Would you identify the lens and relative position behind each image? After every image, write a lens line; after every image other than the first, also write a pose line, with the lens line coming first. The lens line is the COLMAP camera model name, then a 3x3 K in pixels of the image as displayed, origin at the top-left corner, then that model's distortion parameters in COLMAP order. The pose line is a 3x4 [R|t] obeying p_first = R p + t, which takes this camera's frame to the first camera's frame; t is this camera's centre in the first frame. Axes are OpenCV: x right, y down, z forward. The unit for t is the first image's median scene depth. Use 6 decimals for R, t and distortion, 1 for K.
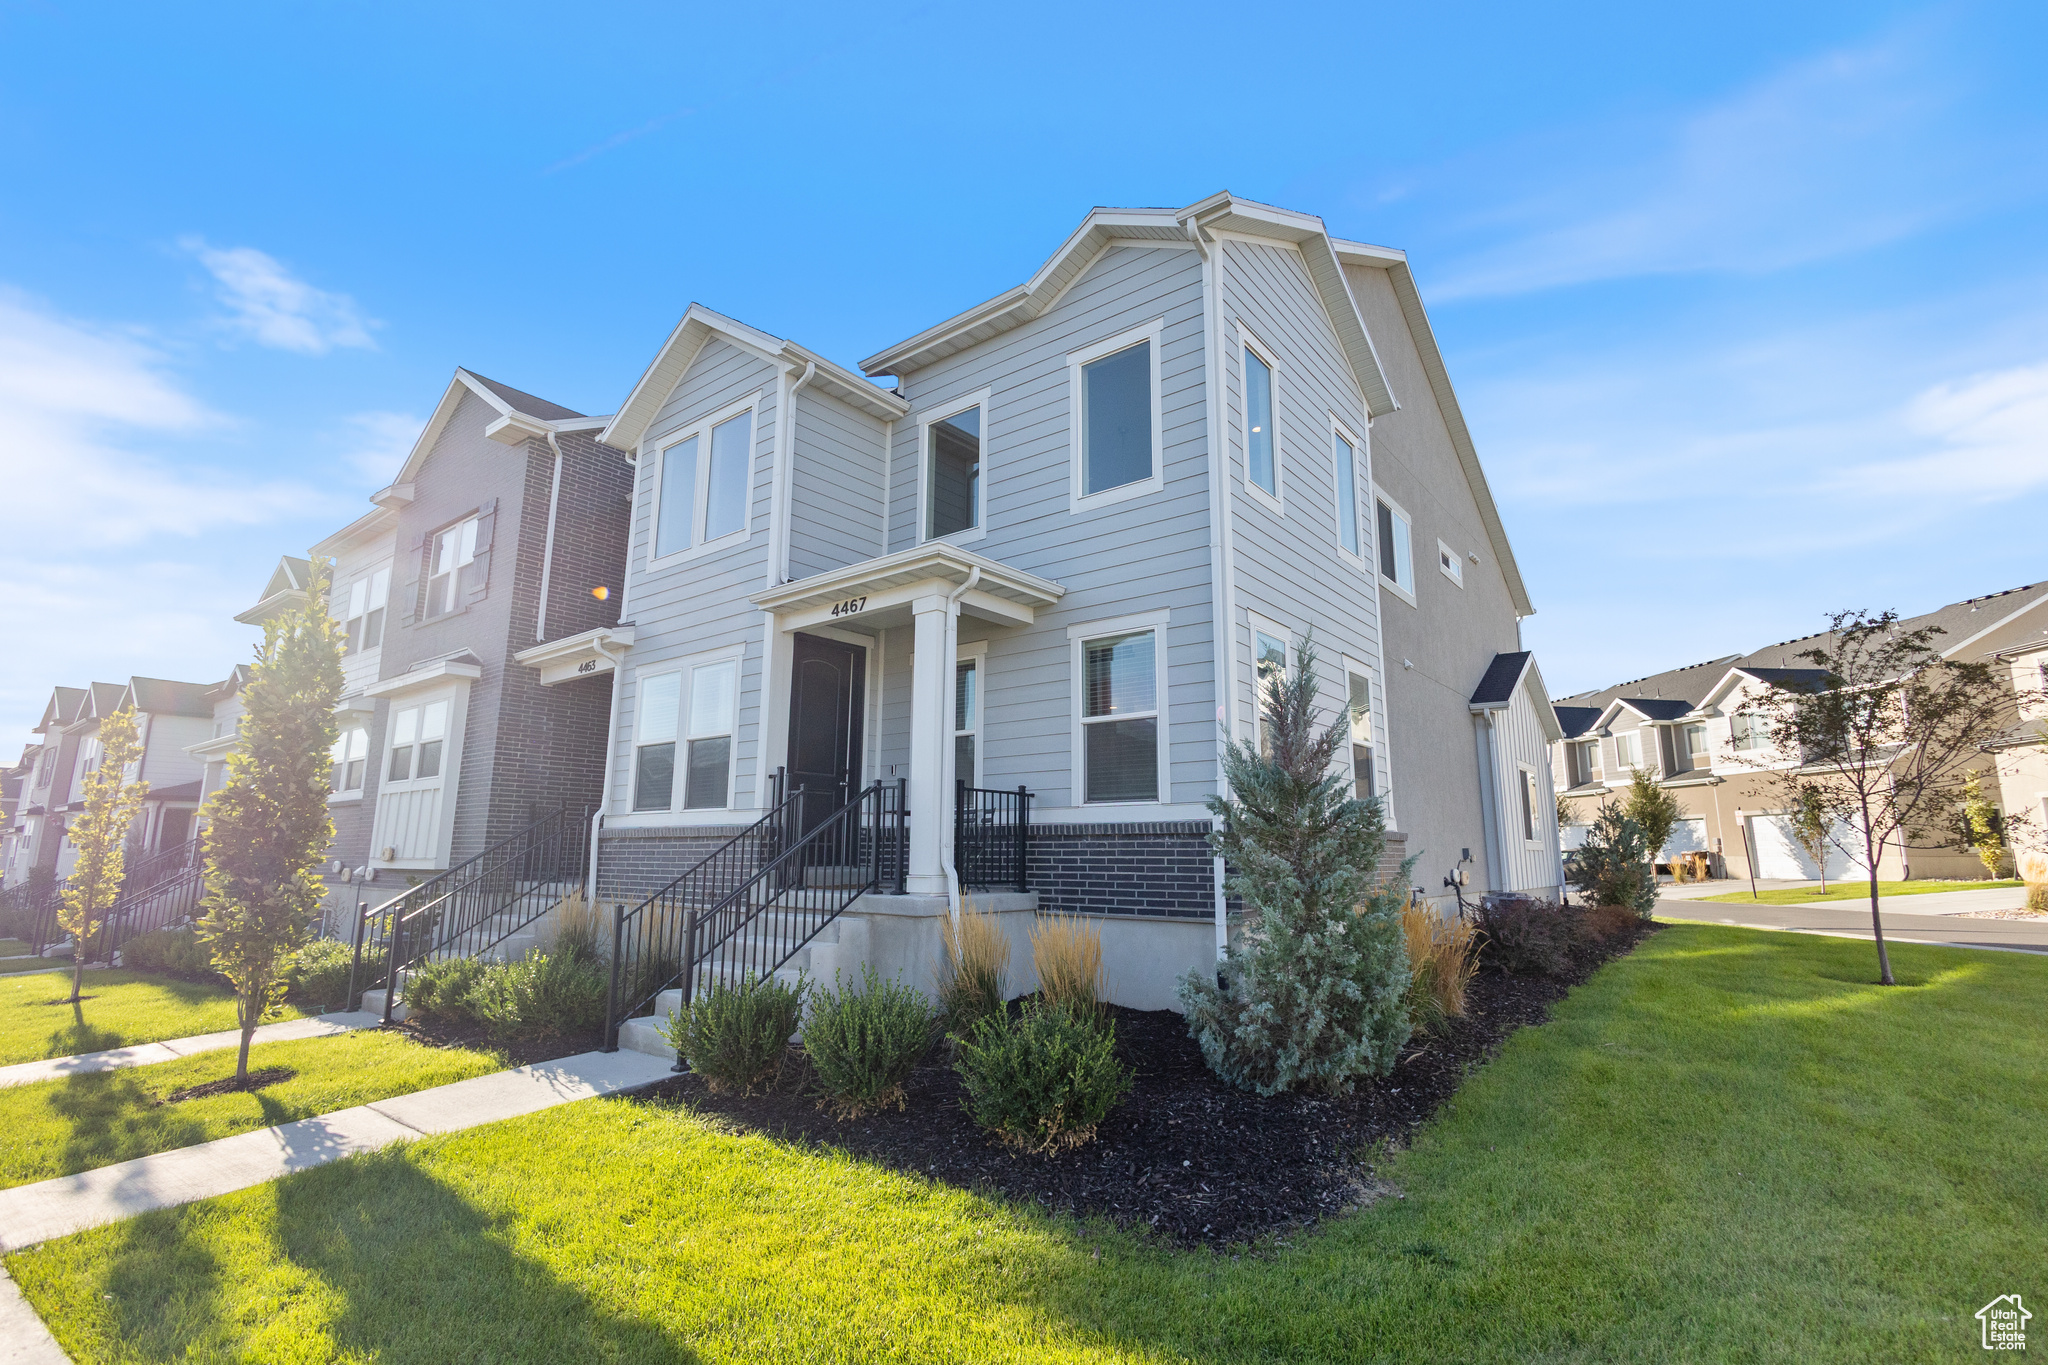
lens RADIAL K [[966.2, 0, 1024.0], [0, 966.2, 682.5], [0, 0, 1]] dist [0.002846, 0.000096]
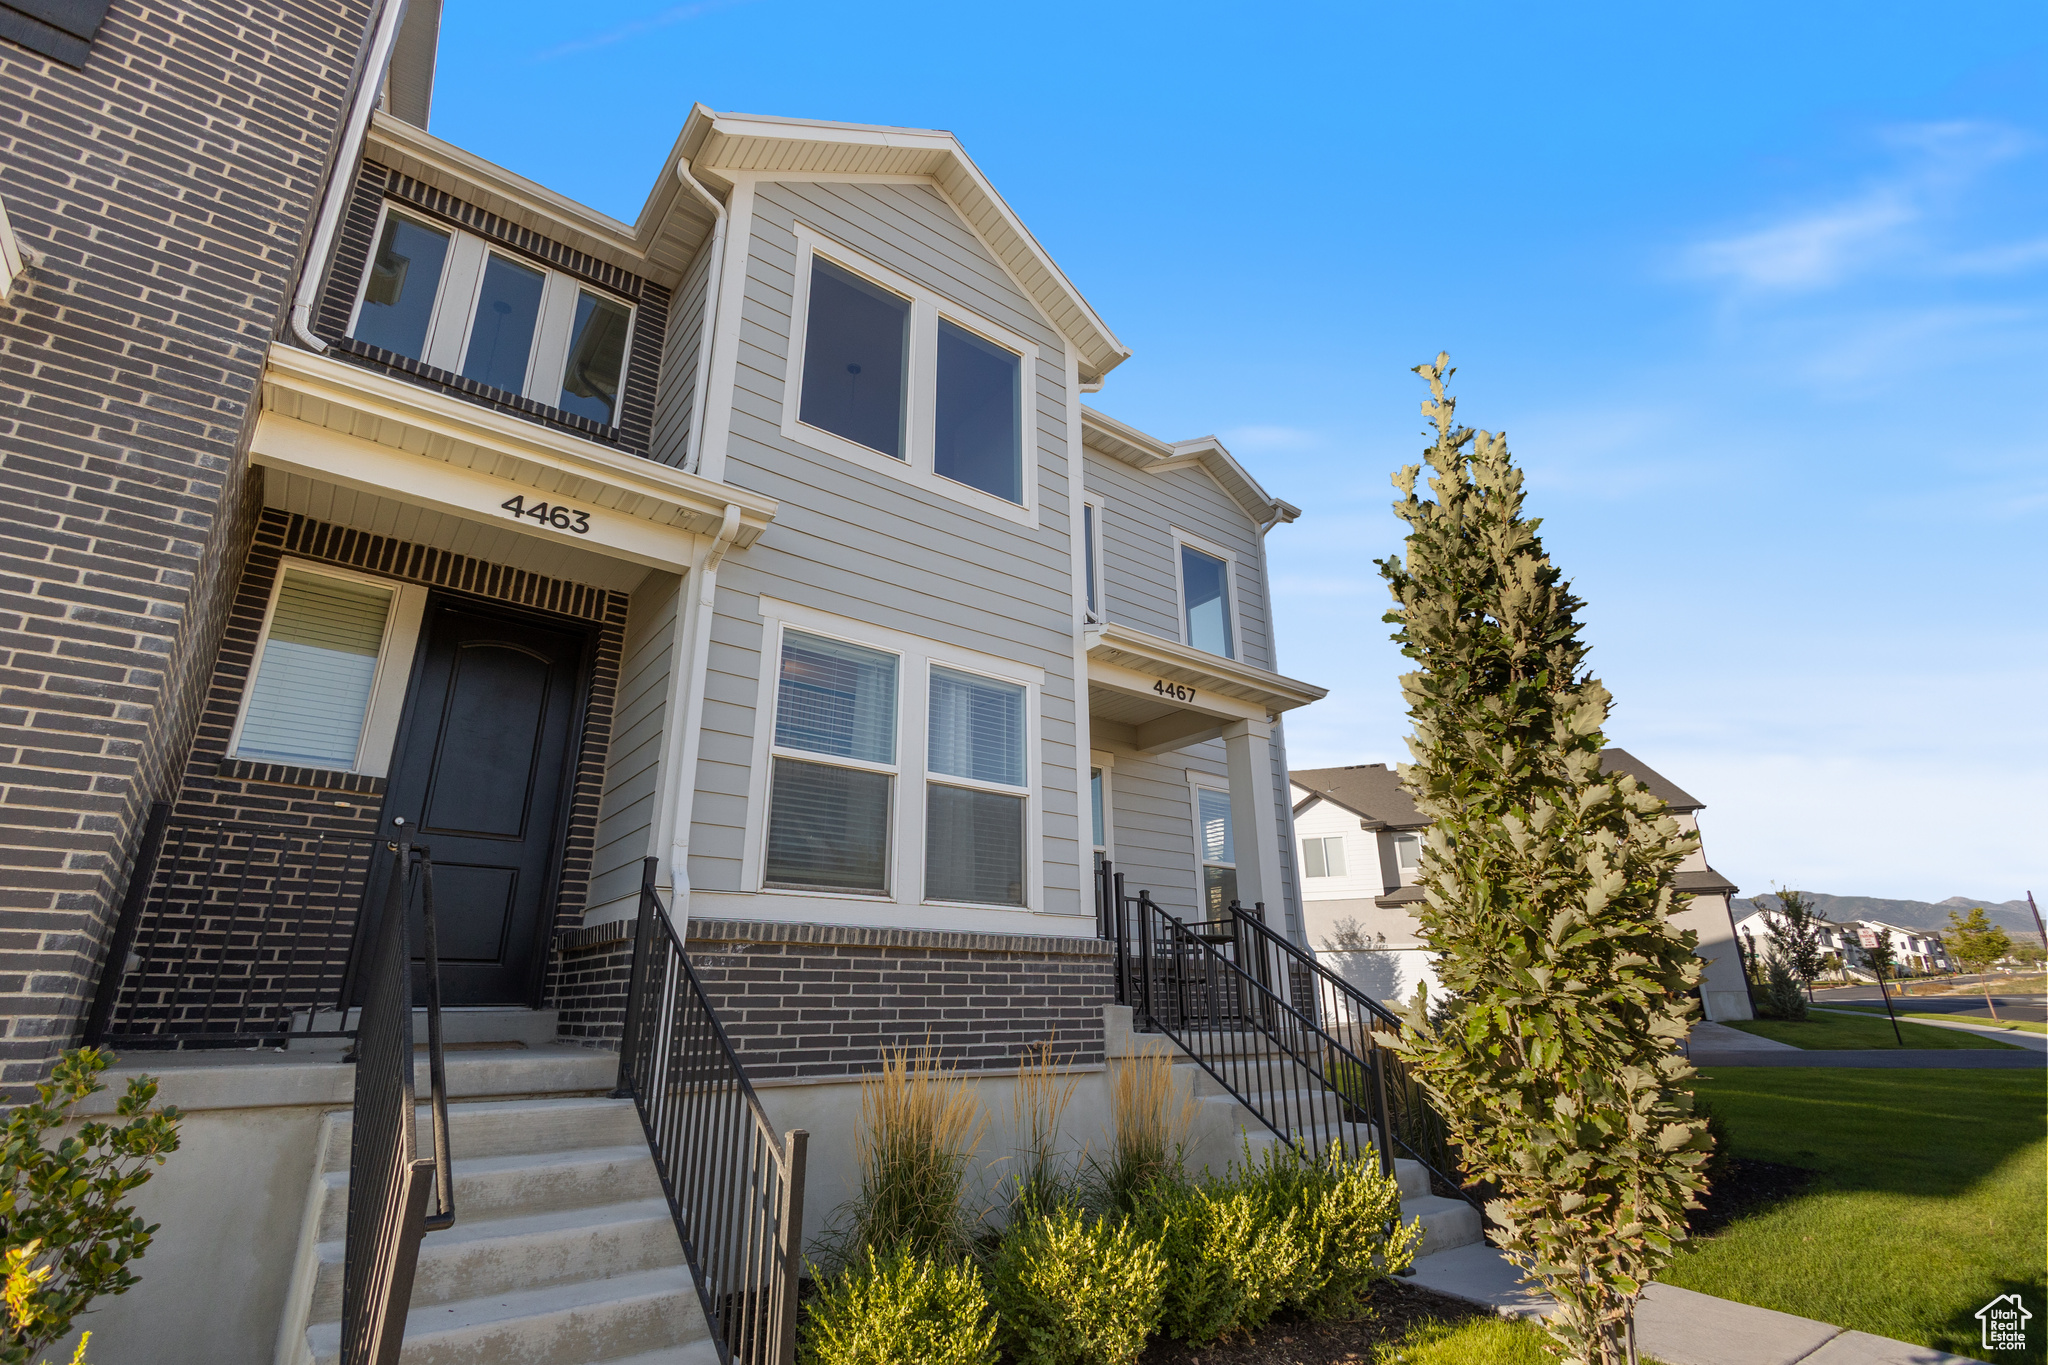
lens RADIAL K [[925.0, 0, 1024.0], [0, 925.0, 682.5], [0, 0, 1]] dist [-0.000404, -0.000199]
pose [[0.254662, 0.310790, 0.915727, -0.987177], [-0.177787, 0.945854, -0.271573, 0.164969], [-0.950547, -0.093645, 0.296128, 0.896369]]
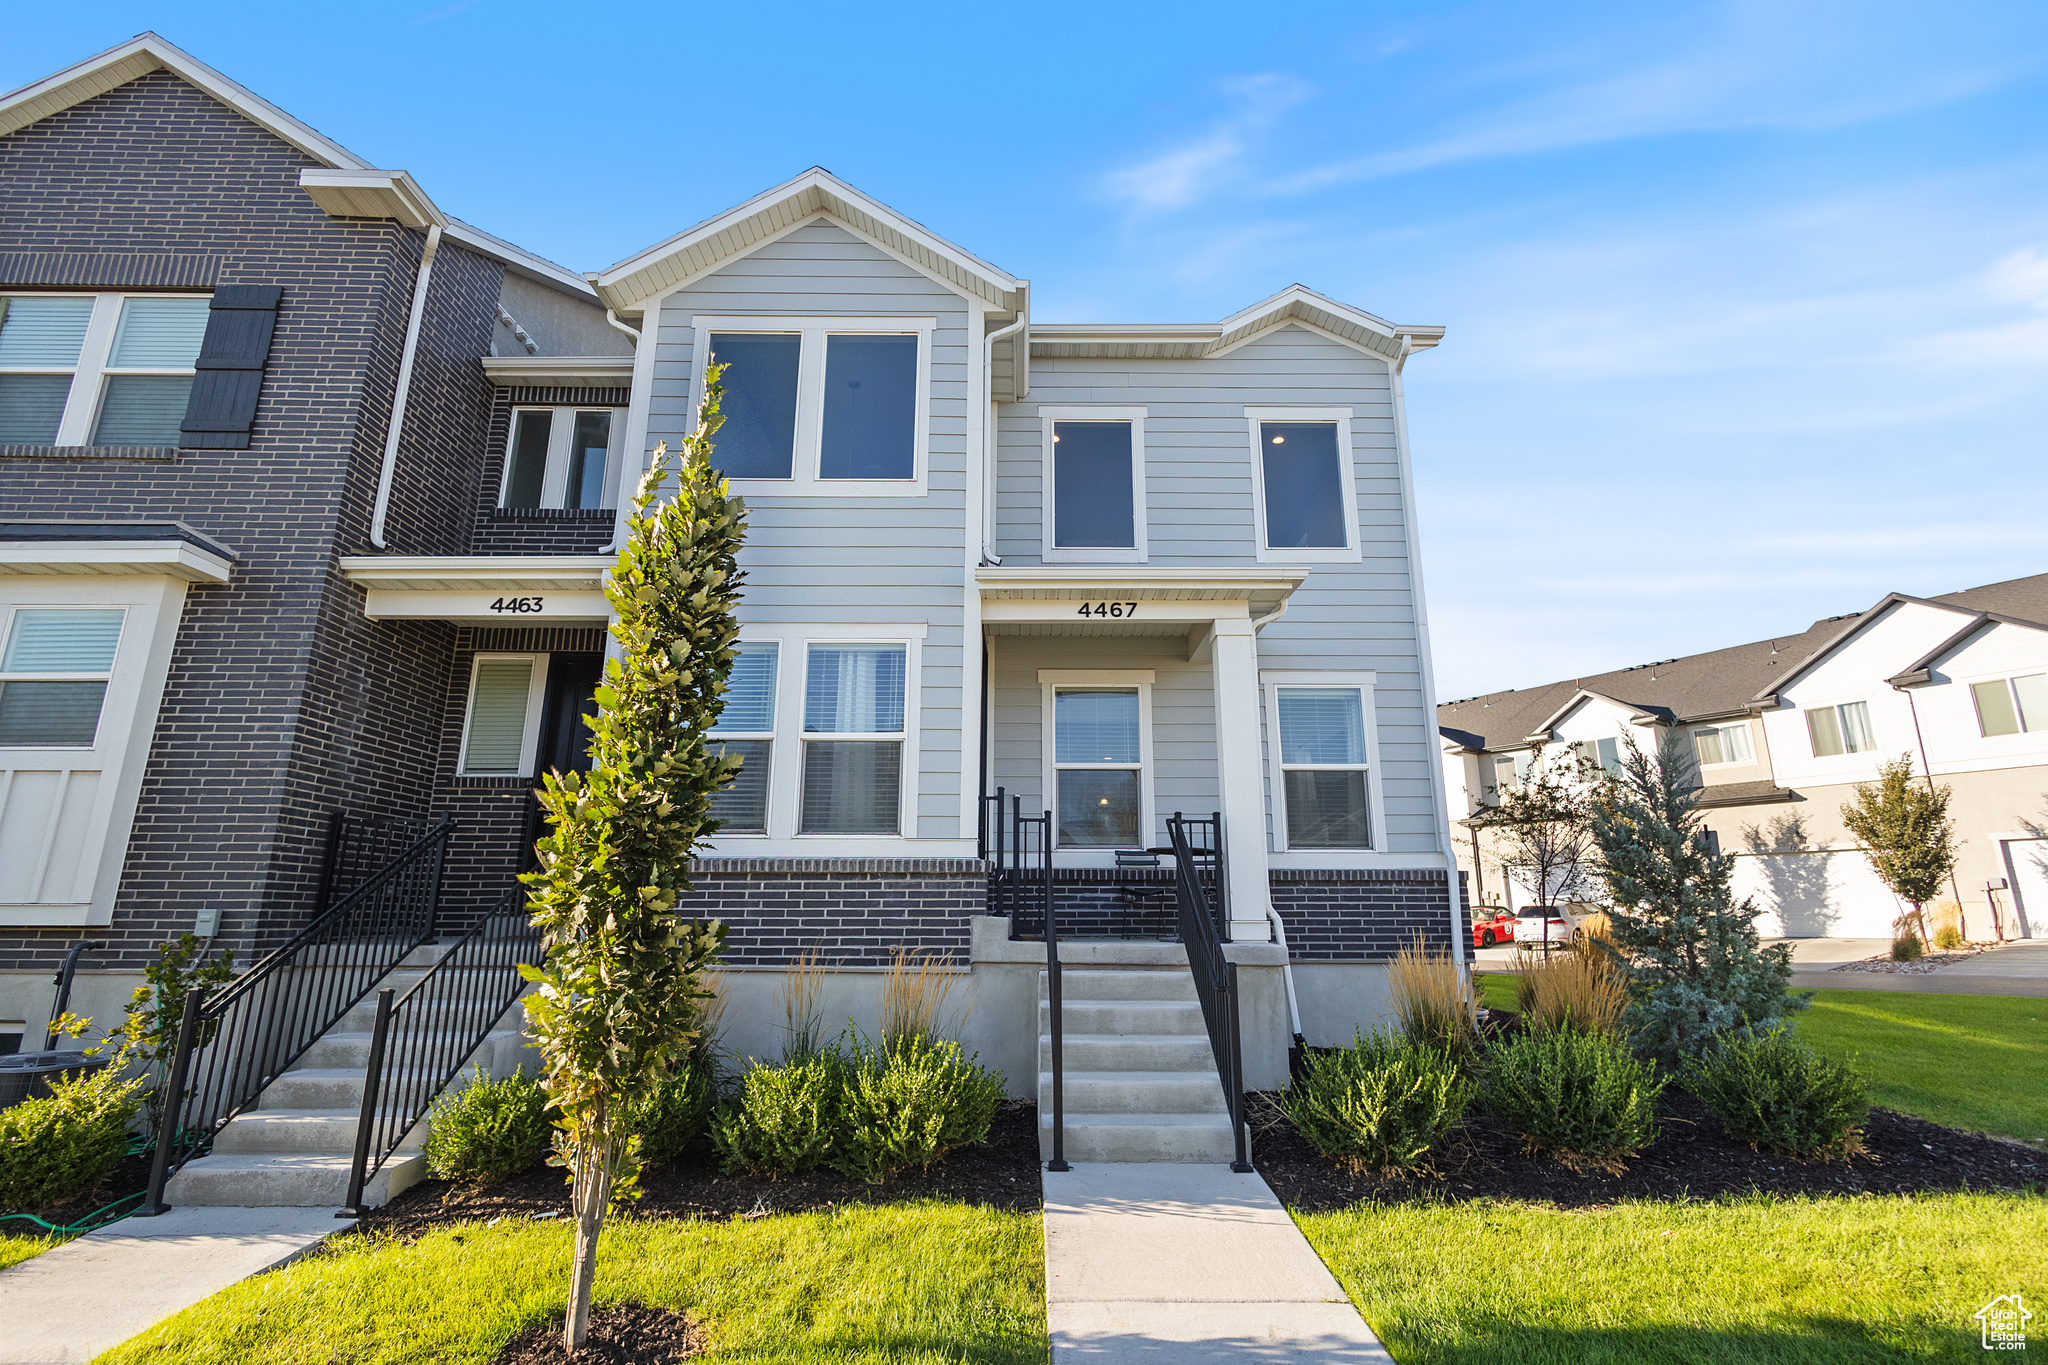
lens RADIAL K [[900.7, 0, 1027.7], [0, 900.7, 689.9], [0, 0, 1]] dist [-0.004730, -0.000155]
pose [[0.779355, 0.139472, 0.610863, -0.725904], [-0.113257, 0.990210, -0.081588, 0.066685], [-0.616262, -0.005598, 0.787522, 0.417986]]
